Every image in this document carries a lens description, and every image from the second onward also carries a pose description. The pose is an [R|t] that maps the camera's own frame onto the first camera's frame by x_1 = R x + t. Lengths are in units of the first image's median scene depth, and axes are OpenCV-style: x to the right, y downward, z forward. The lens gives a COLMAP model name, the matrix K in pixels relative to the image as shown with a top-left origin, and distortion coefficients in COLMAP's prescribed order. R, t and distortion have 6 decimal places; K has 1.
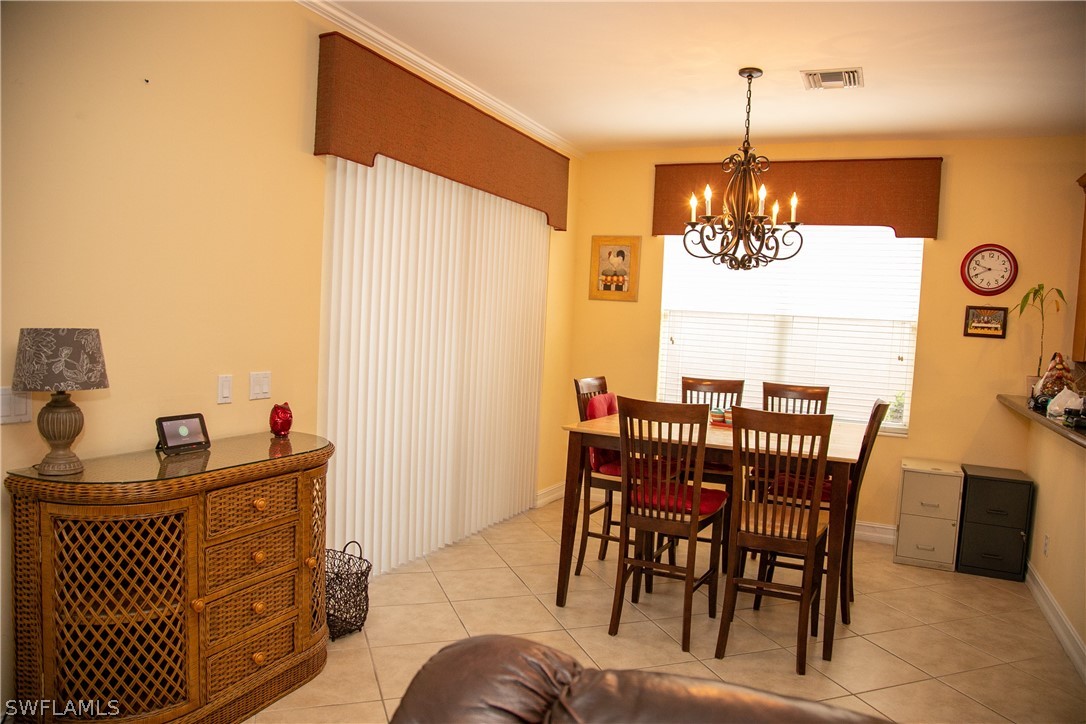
lens RADIAL K [[745.2, 0, 538.7], [0, 745.2, 365.5], [0, 0, 1]] dist [-0.105534, 0.065438]
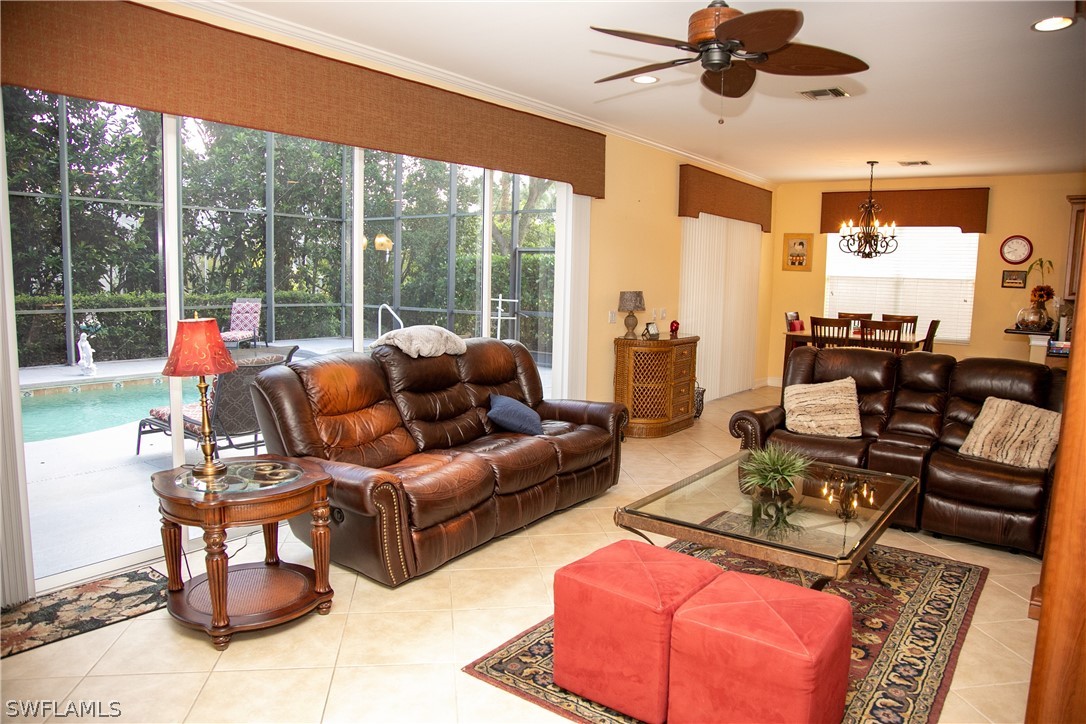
lens RADIAL K [[745.2, 0, 552.4], [0, 745.2, 363.8], [0, 0, 1]] dist [-0.105534, 0.065438]
pose [[0.984214, -0.007434, -0.176829, -0.197243], [0.016322, 0.998672, 0.048857, 0.043758], [0.176231, -0.050972, 0.983028, -0.988226]]
